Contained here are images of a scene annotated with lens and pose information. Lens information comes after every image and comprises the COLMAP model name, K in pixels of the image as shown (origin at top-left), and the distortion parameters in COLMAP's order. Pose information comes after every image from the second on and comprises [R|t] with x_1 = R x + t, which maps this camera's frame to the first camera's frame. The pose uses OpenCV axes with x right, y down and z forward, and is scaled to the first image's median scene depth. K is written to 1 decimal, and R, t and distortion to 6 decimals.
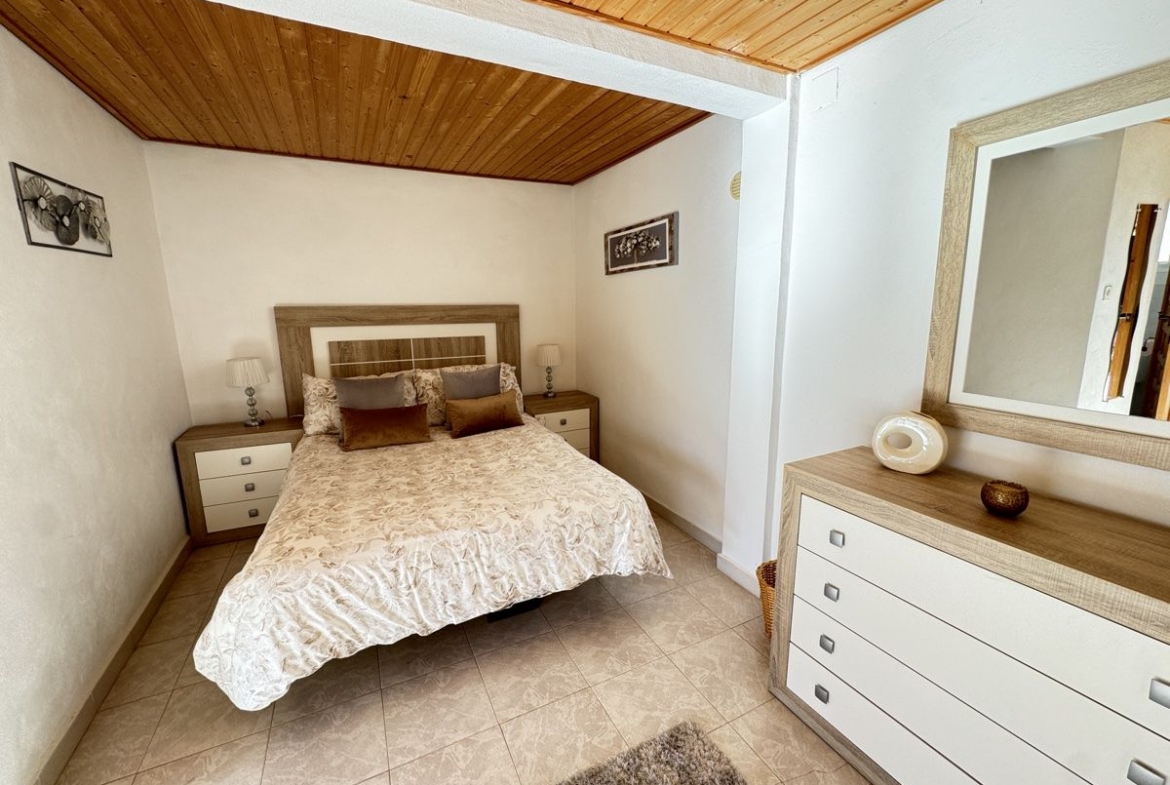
lens RADIAL K [[468.2, 0, 584.4], [0, 468.2, 393.1], [0, 0, 1]] dist [-0.001226, -0.000048]
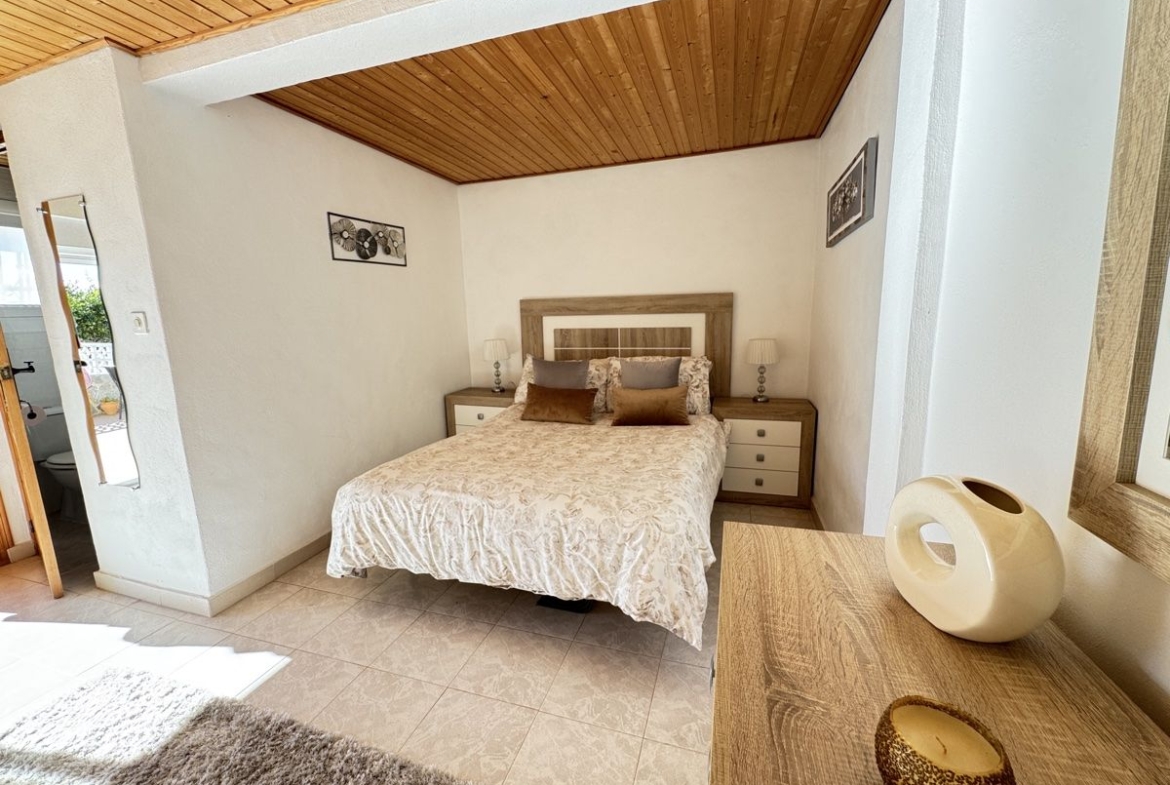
lens RADIAL K [[468.2, 0, 583.0], [0, 468.2, 392.9], [0, 0, 1]] dist [-0.001226, -0.000048]
pose [[0.712354, 0.110407, -0.693082, 0.465175], [-0.114410, 0.992607, 0.040530, -0.008898], [0.692432, 0.050424, 0.719719, 0.297242]]
